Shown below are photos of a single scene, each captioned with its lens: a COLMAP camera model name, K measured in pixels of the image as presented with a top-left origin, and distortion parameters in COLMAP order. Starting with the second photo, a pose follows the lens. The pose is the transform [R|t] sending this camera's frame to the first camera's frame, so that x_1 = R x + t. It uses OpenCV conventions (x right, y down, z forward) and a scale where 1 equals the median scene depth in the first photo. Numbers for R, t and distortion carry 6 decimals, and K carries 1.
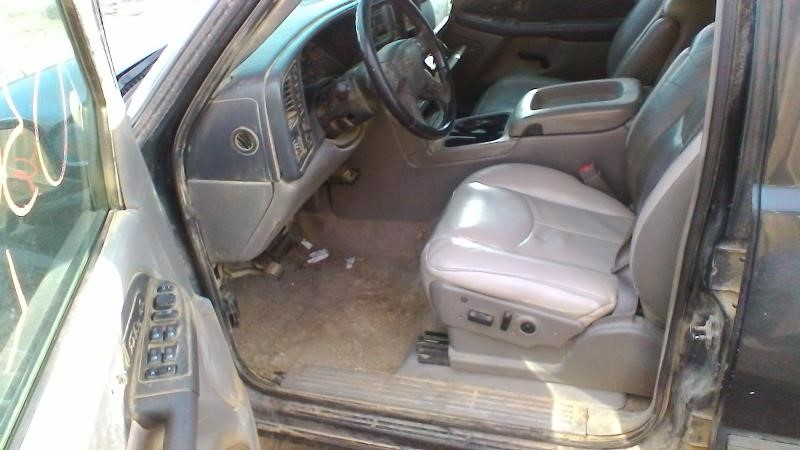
lens RADIAL K [[593.2, 0, 400.0], [0, 593.2, 225.0], [0, 0, 1]] dist [-0.003979, -0.002450]
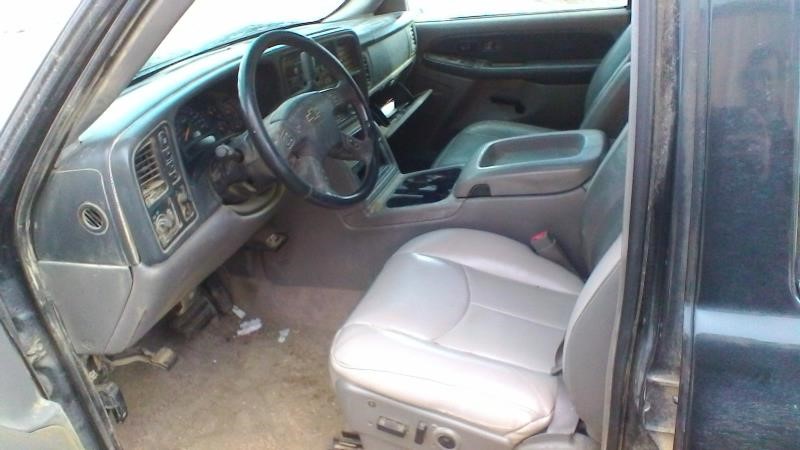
lens RADIAL K [[593.2, 0, 400.0], [0, 593.2, 225.0], [0, 0, 1]] dist [-0.003979, -0.002450]
pose [[0.999172, 0.003005, -0.040586, 0.168088], [-0.005104, 0.998648, -0.051730, -0.075404], [0.040376, 0.051894, 0.997836, 0.153783]]
